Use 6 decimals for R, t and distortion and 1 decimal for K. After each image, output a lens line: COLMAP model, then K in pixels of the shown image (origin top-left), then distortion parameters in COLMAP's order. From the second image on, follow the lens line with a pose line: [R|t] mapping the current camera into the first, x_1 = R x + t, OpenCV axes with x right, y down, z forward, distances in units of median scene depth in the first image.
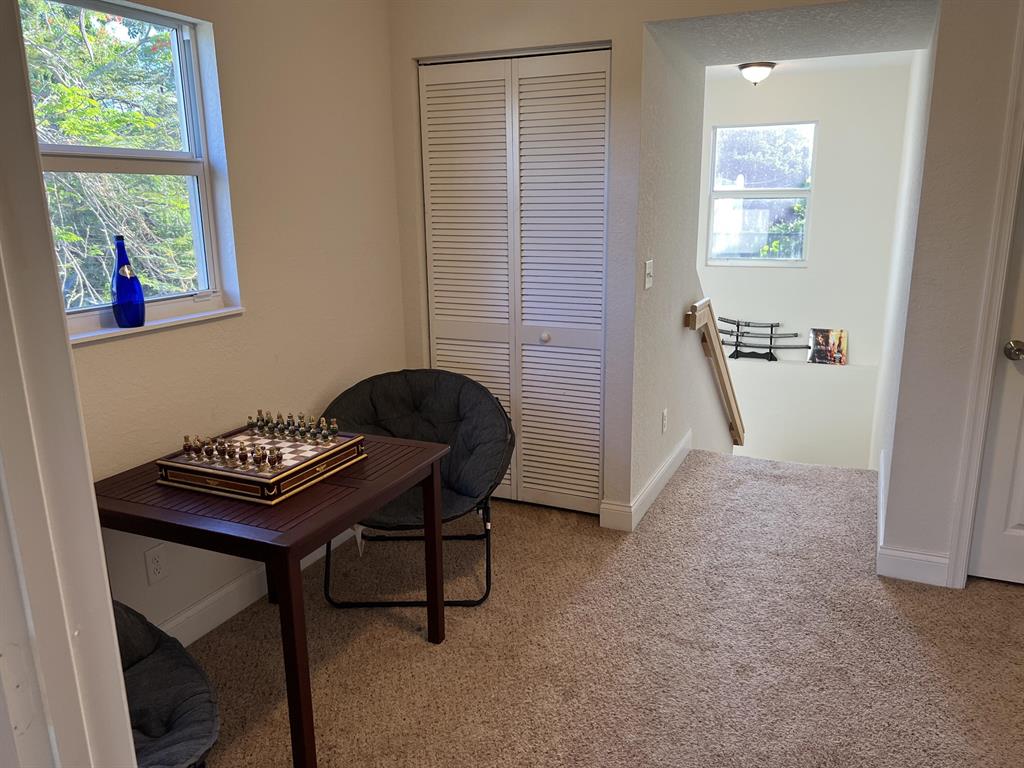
lens RADIAL K [[766.3, 0, 512.0], [0, 766.3, 384.0], [0, 0, 1]] dist [0.068475, -0.073027]
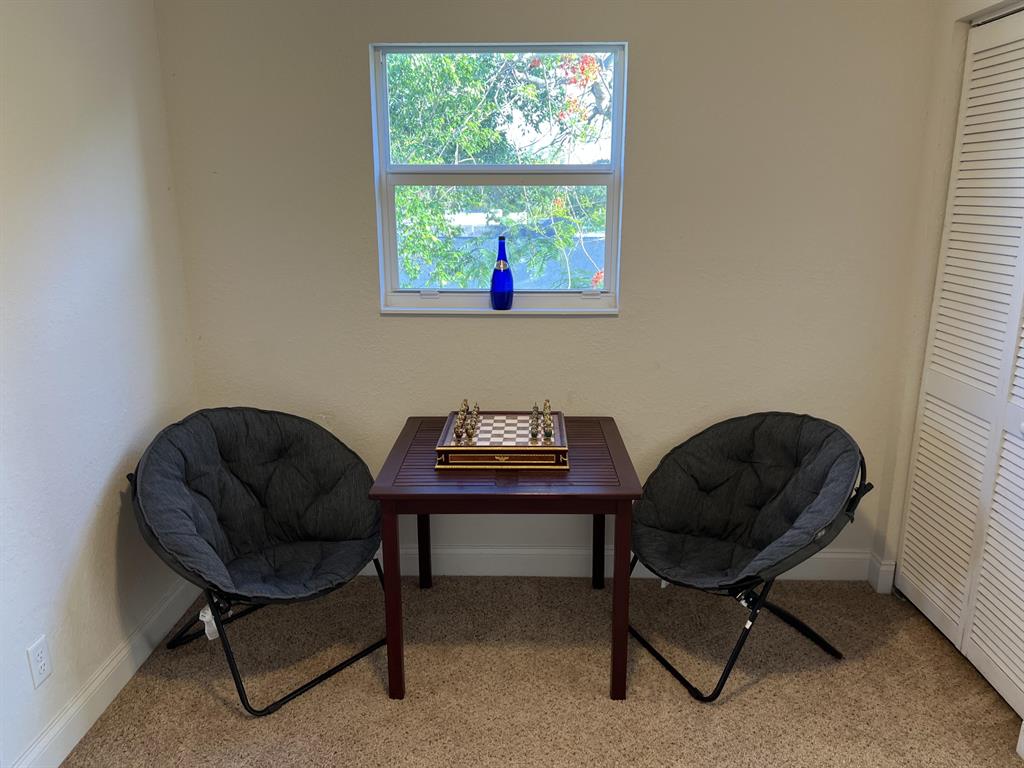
lens RADIAL K [[766.3, 0, 512.0], [0, 766.3, 384.0], [0, 0, 1]] dist [0.068475, -0.073027]
pose [[0.387516, 0.229231, -0.892908, 0.652360], [-0.219214, 0.963721, 0.152273, -0.149203], [0.895420, 0.136729, 0.423708, 0.499926]]
